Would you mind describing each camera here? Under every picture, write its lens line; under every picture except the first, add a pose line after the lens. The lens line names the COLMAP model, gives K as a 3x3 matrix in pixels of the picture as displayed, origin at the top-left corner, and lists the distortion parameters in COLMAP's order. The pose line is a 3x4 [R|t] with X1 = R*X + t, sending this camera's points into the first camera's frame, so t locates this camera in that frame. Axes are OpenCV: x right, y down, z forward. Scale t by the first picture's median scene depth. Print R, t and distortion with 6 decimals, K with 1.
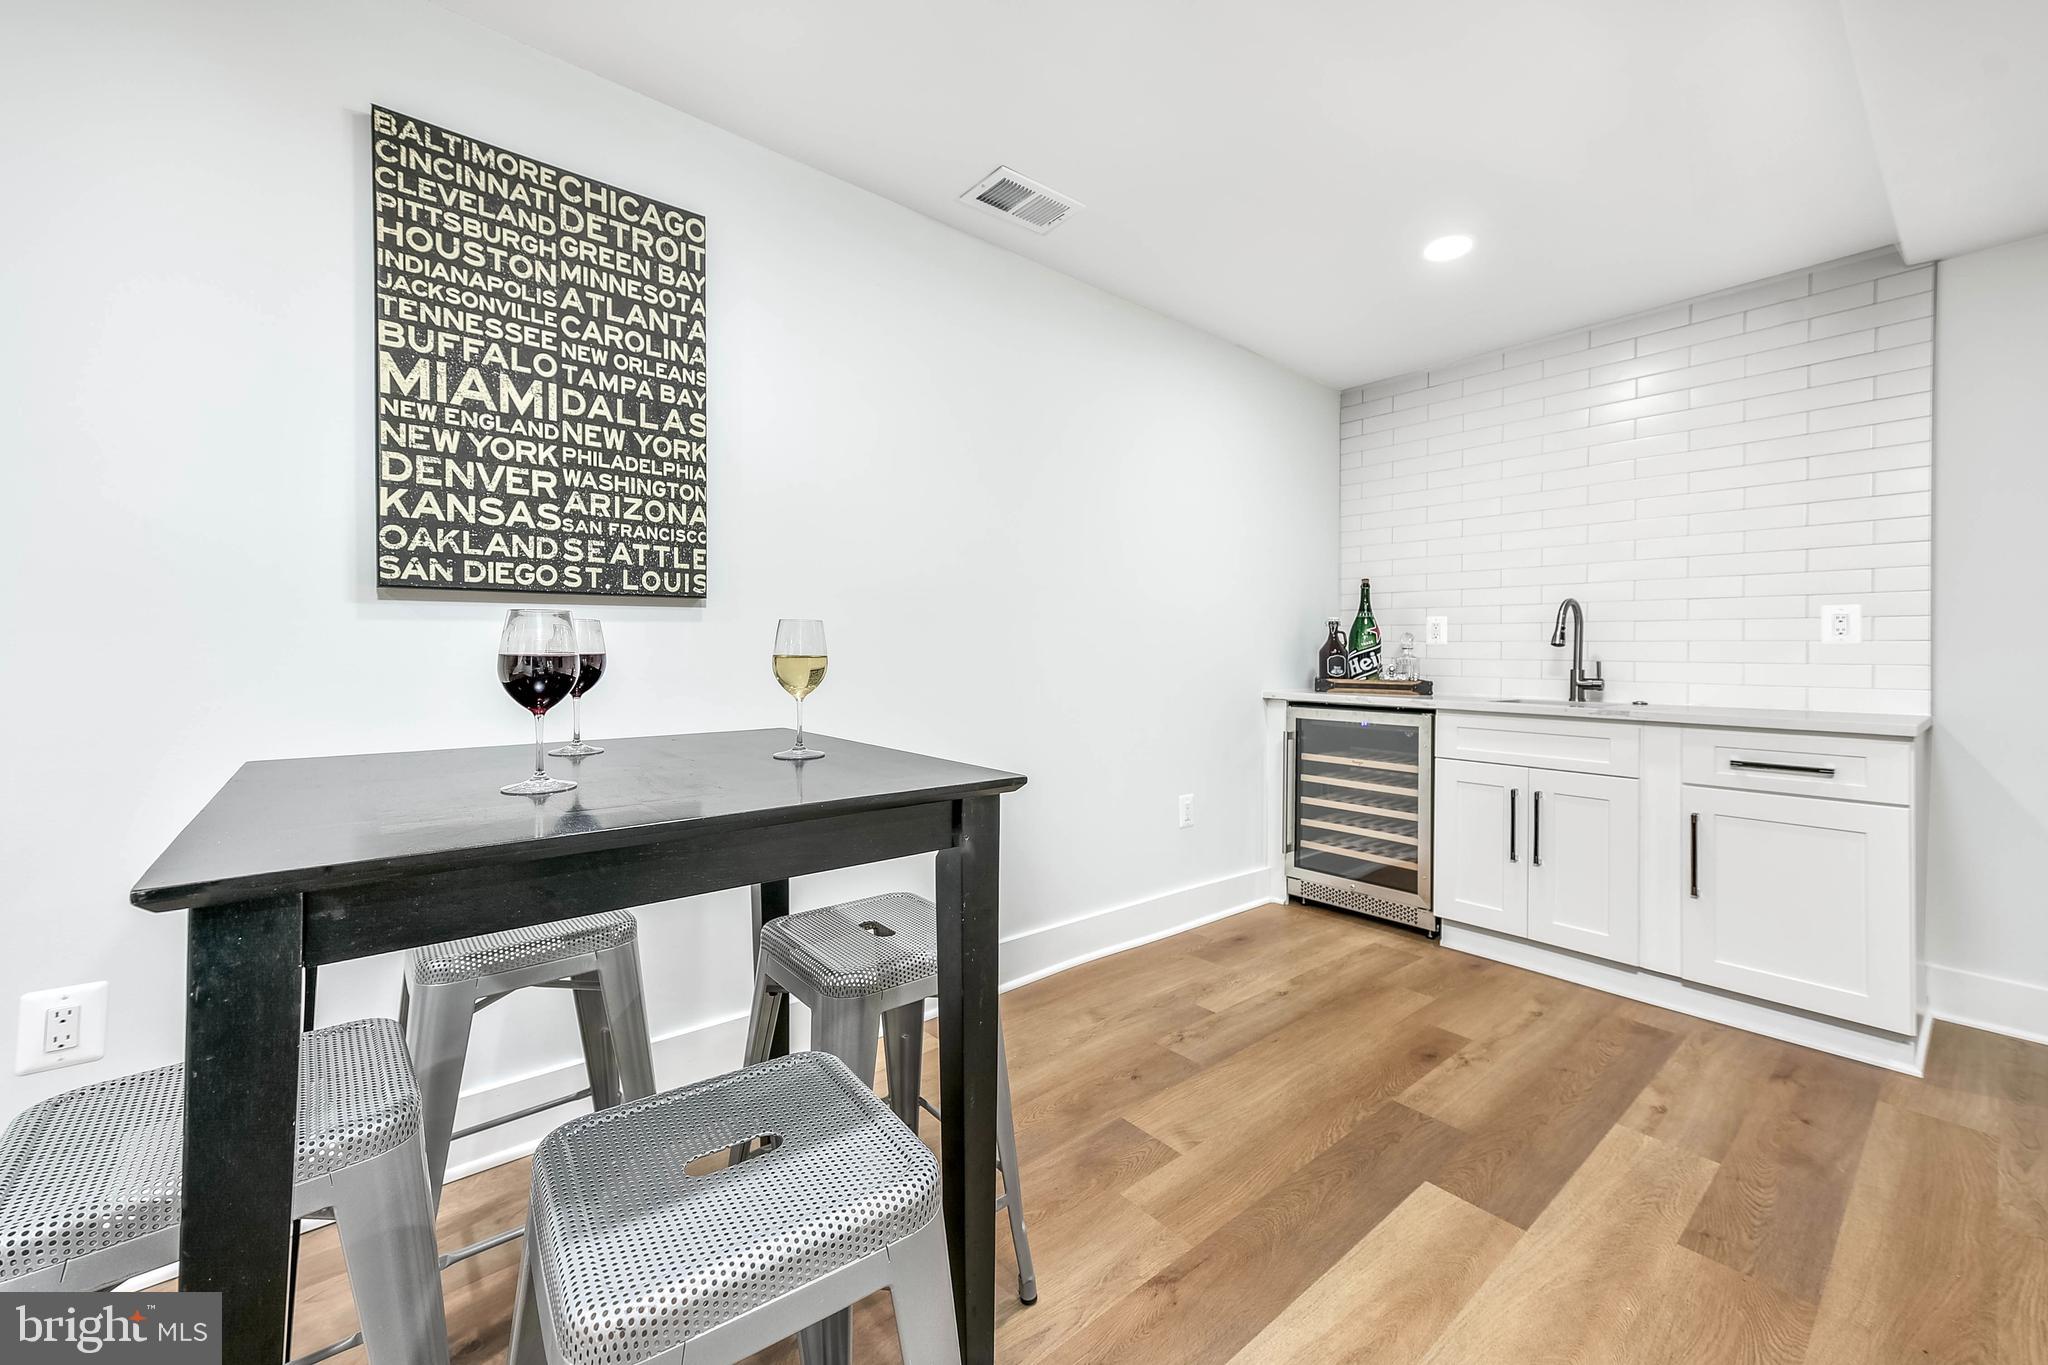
lens RADIAL K [[819.8, 0, 1026.0], [0, 819.8, 649.6], [0, 0, 1]] dist [0.003436, 0.000471]
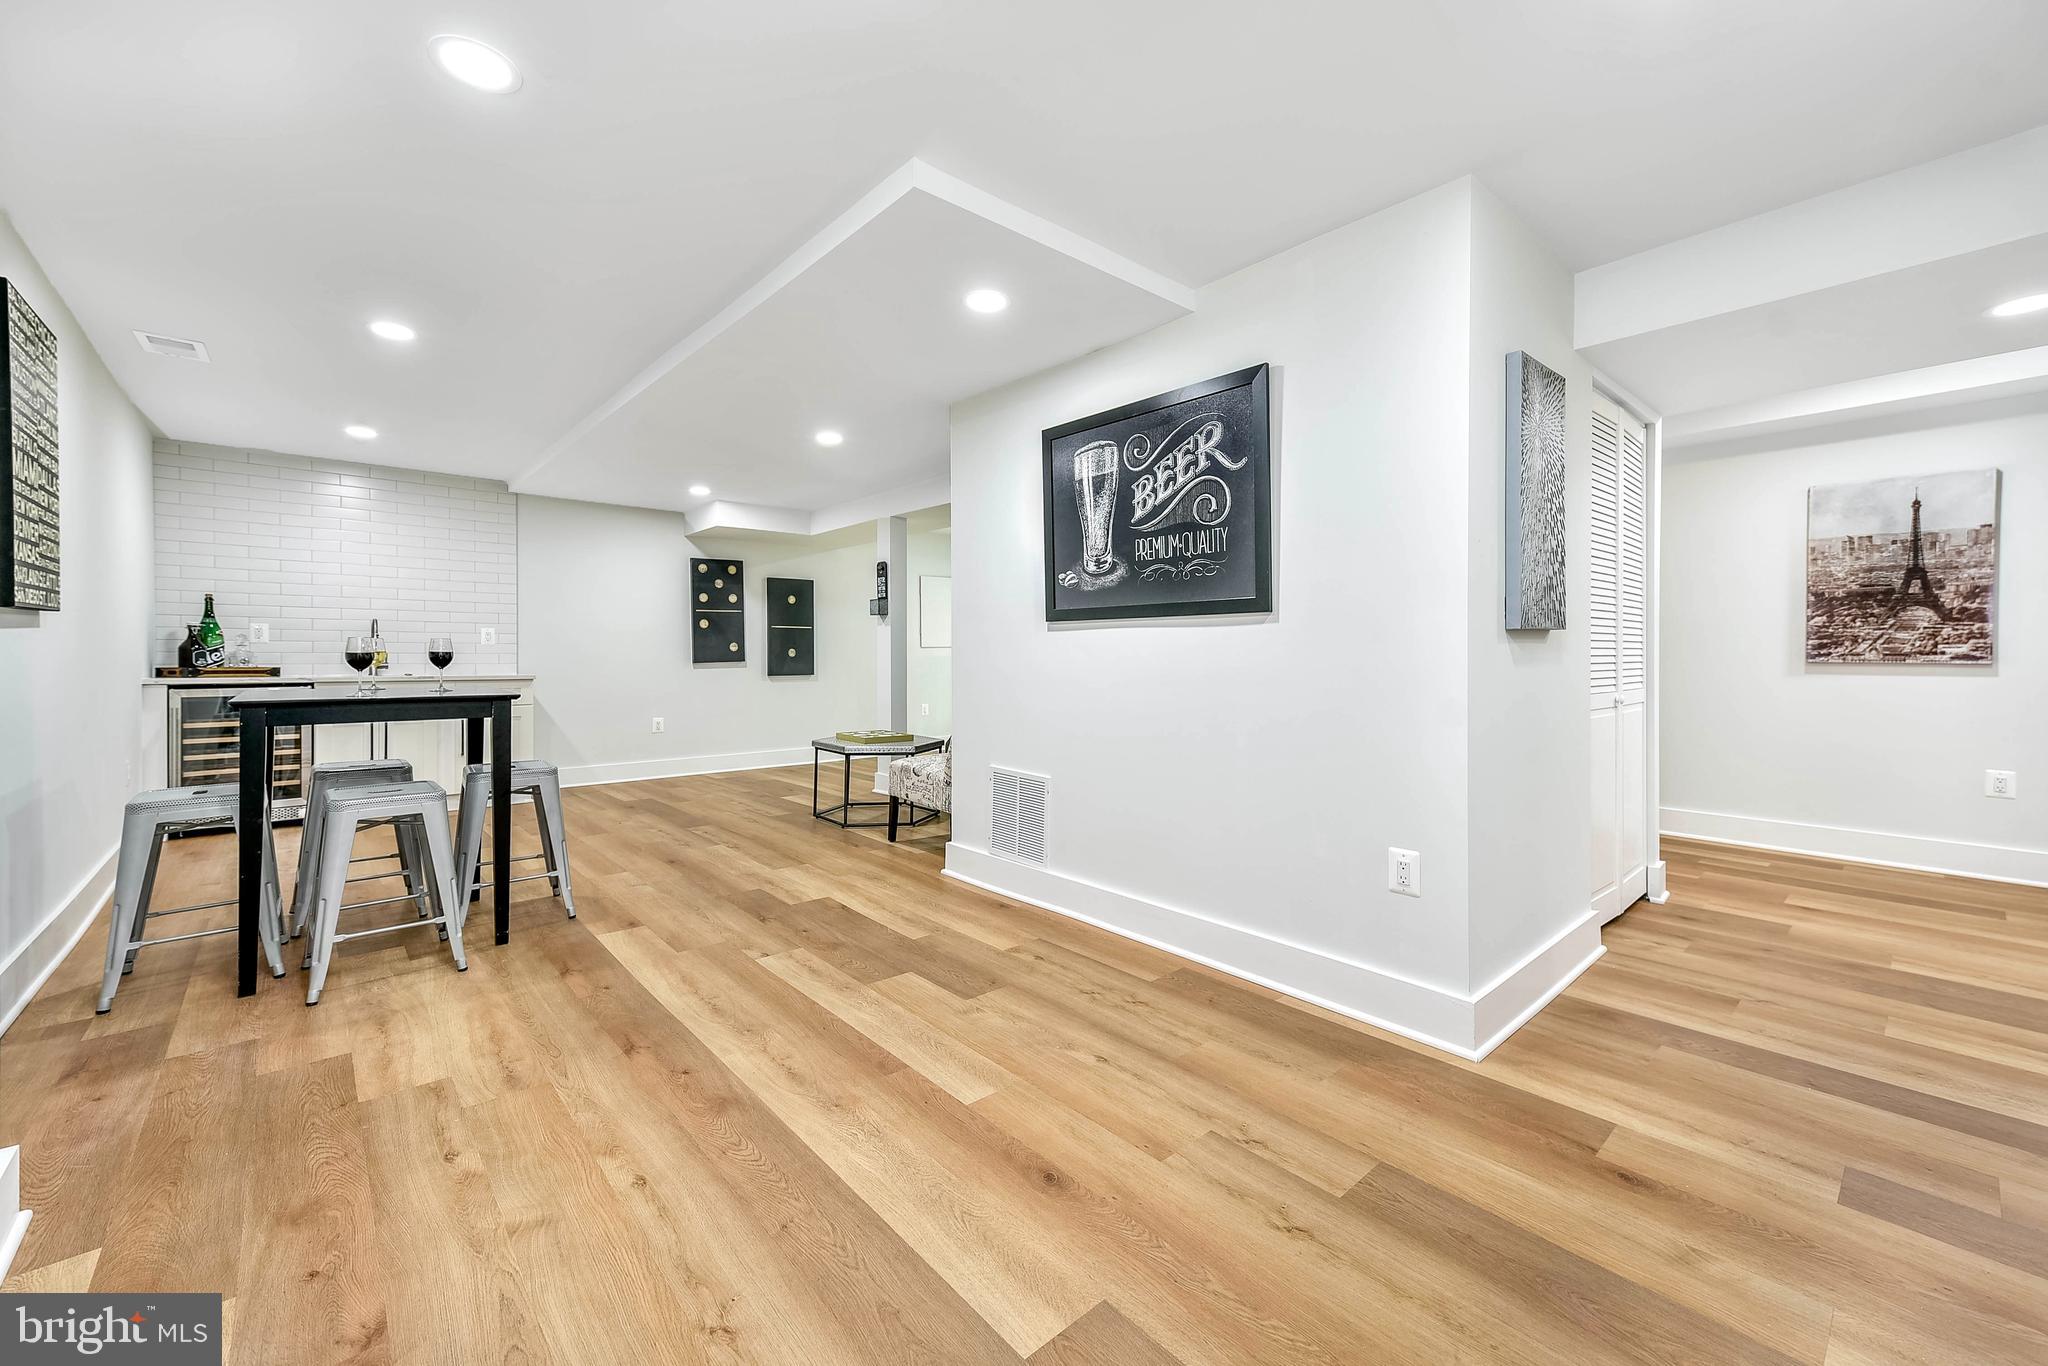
lens RADIAL K [[819.8, 0, 1026.0], [0, 819.8, 650.1], [0, 0, 1]] dist [0.003436, 0.000471]
pose [[-0.010794, -0.000522, 0.999942, -1.000981], [-0.007791, 0.999970, 0.000438, -0.004613], [-0.999911, -0.007786, -0.010798, -0.356501]]
